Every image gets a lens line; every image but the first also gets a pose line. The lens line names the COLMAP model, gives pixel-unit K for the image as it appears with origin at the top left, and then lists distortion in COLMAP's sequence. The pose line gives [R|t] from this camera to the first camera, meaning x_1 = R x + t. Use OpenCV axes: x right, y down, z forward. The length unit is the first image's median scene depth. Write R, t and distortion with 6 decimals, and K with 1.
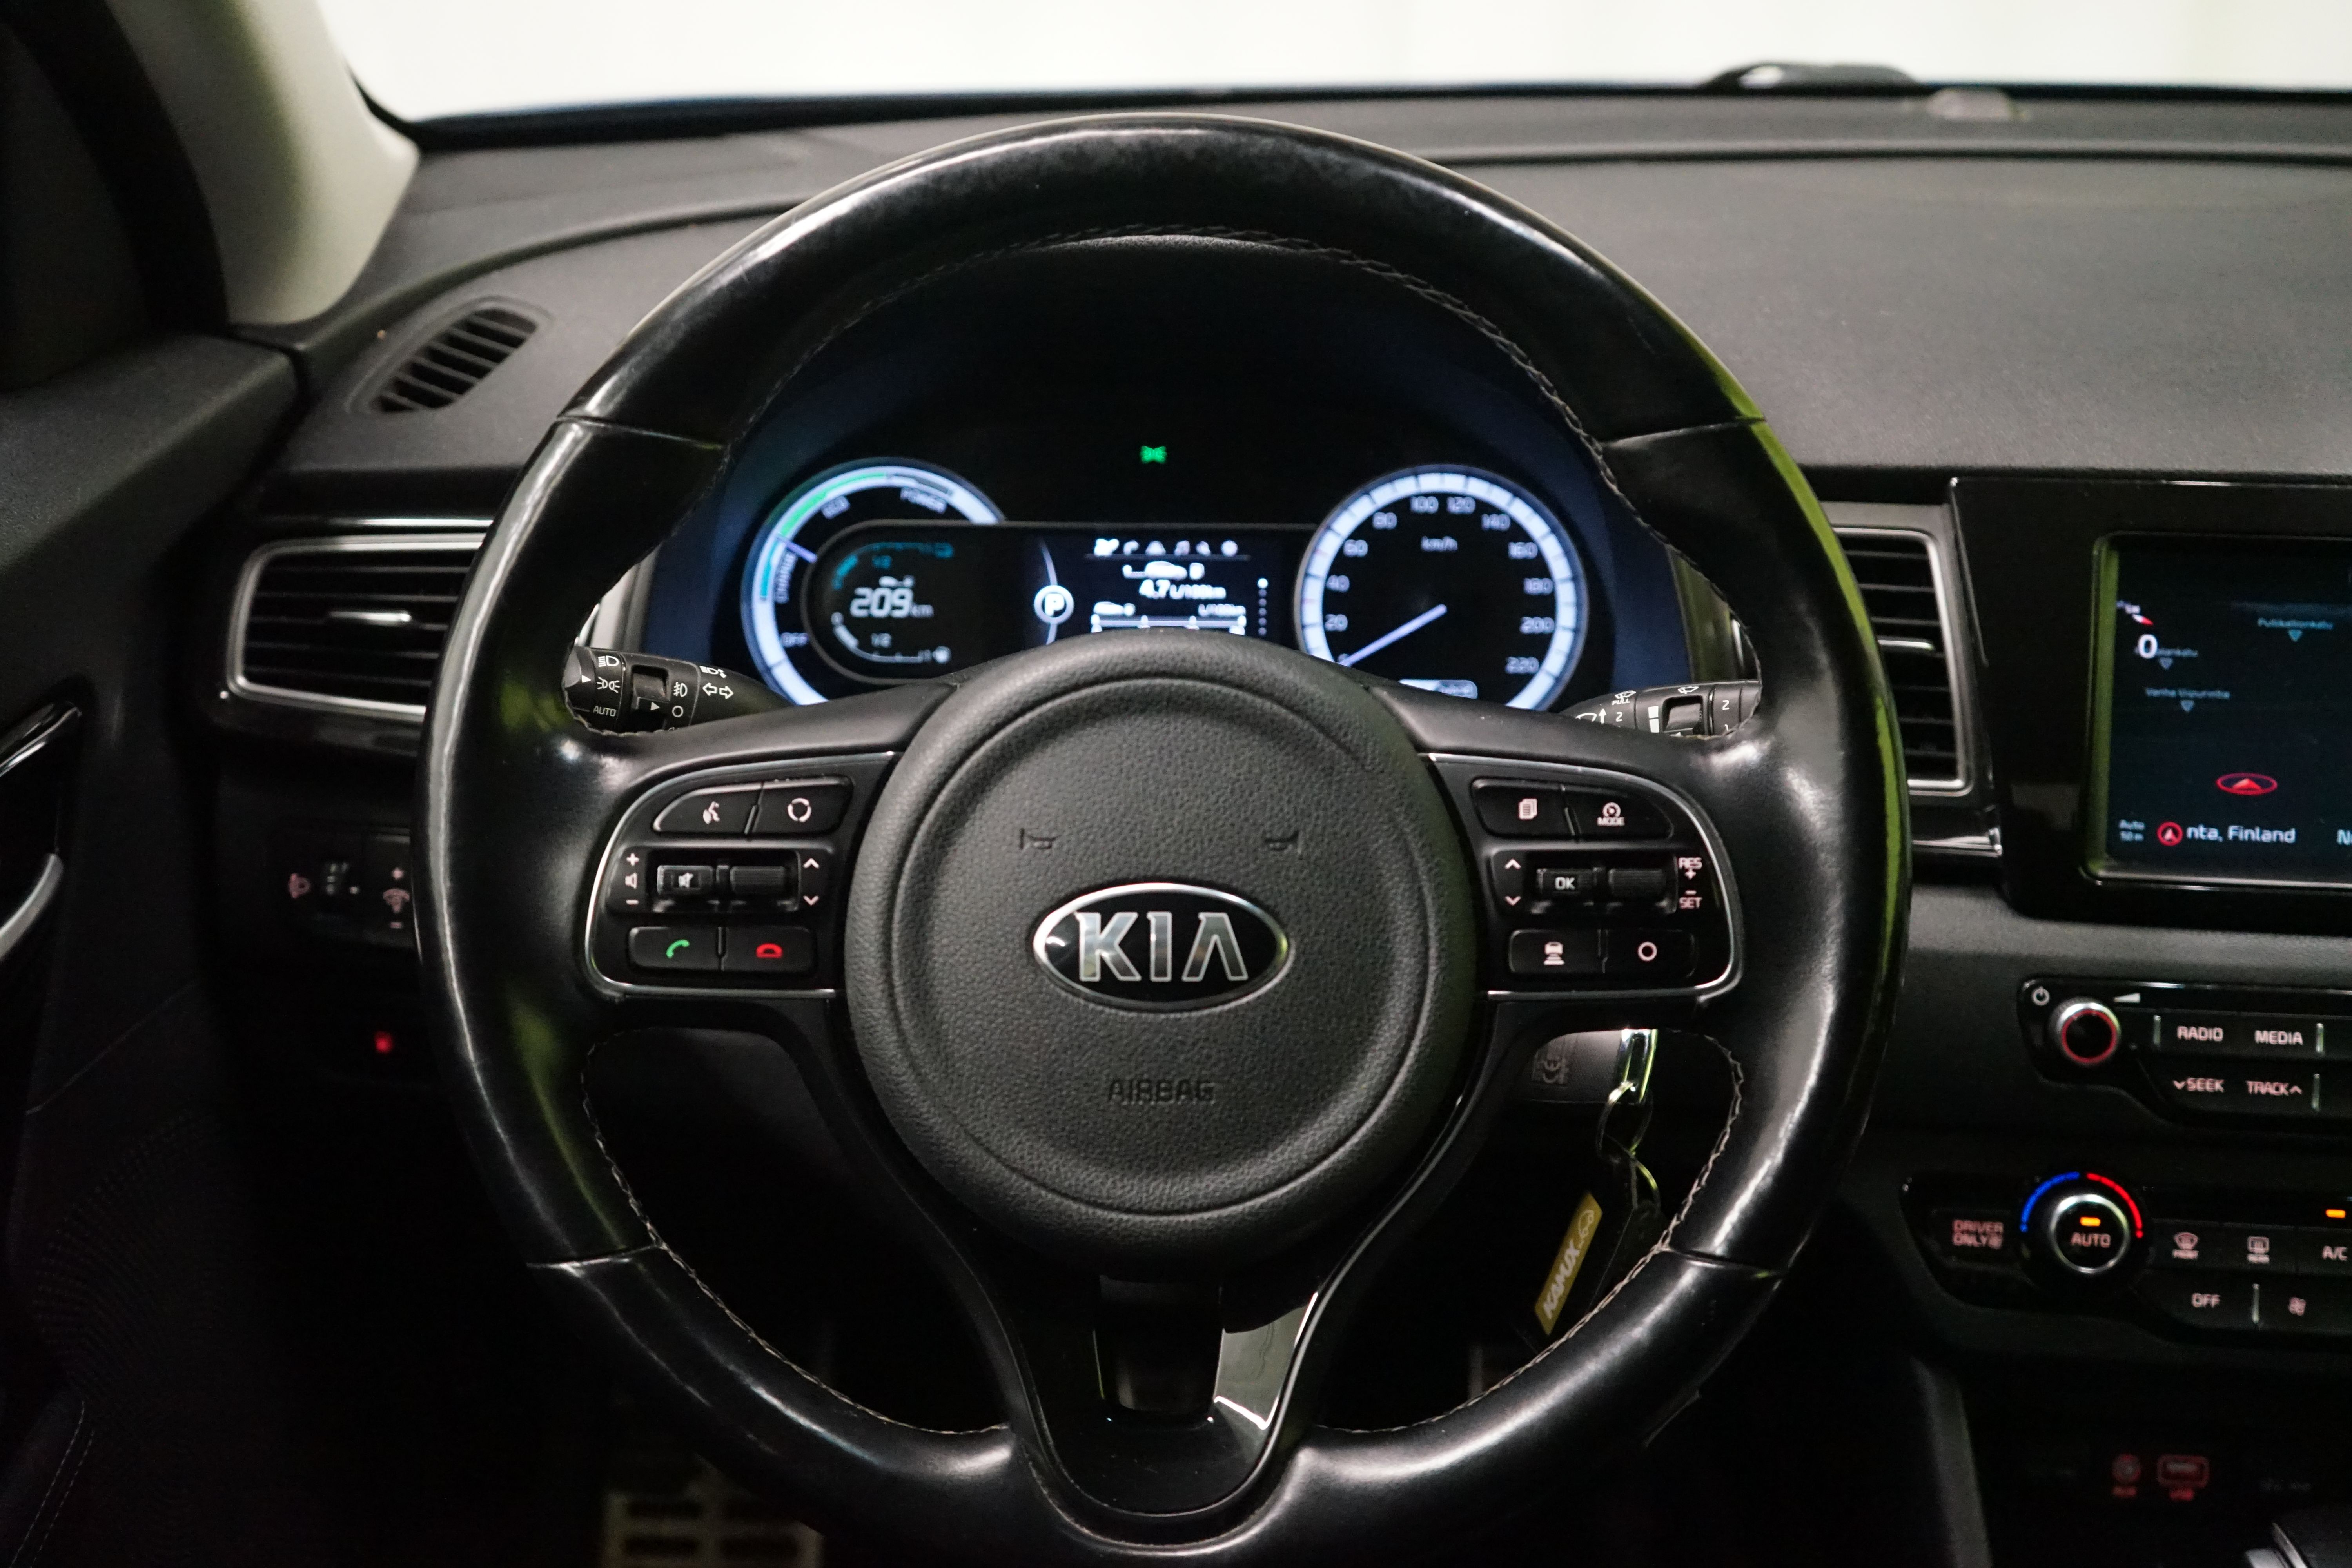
lens RADIAL K [[2575.7, 0, 1176.0], [0, 2575.7, 784.0], [0, 0, 1]] dist [0.009066, -0.027966]
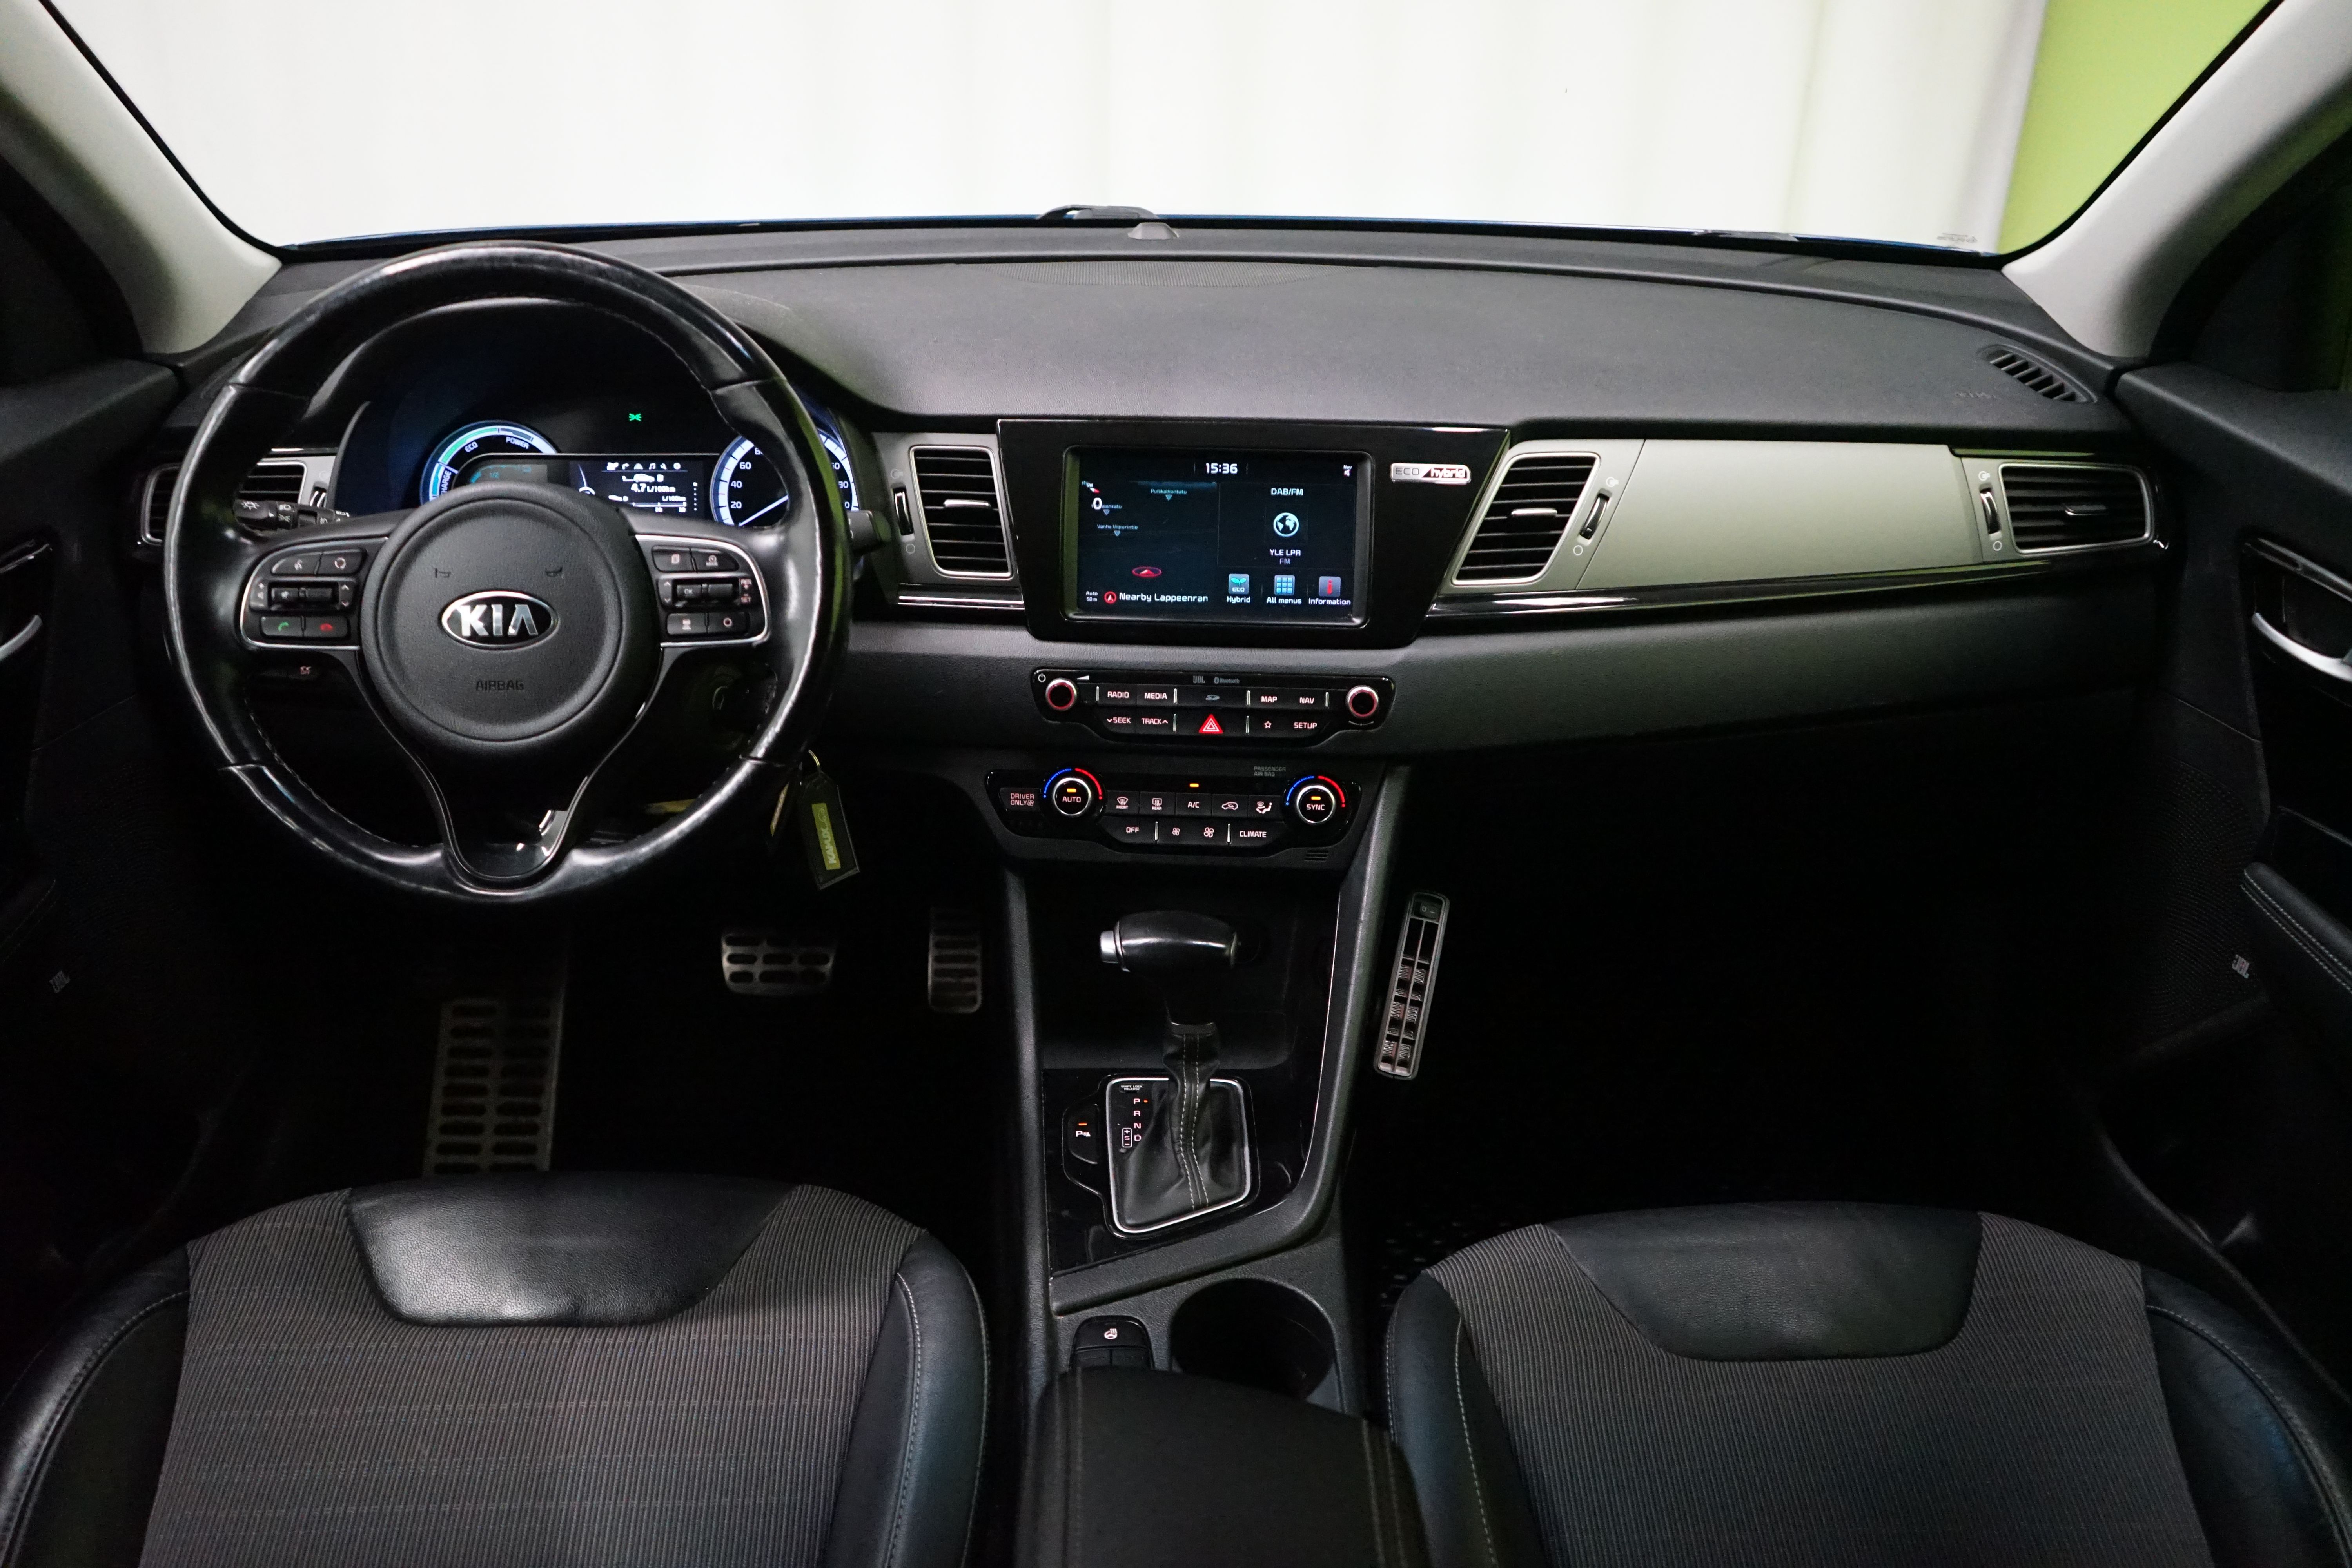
lens RADIAL K [[1890.8, 0, 1176.0], [0, 1890.8, 784.0], [0, 0, 1]] dist [-0.006547, -0.004819]
pose [[0.999579, -0.013182, 0.025855, 0.397146], [0.012391, 0.999457, 0.030531, 0.120238], [-0.026244, -0.030198, 0.999199, -0.477224]]
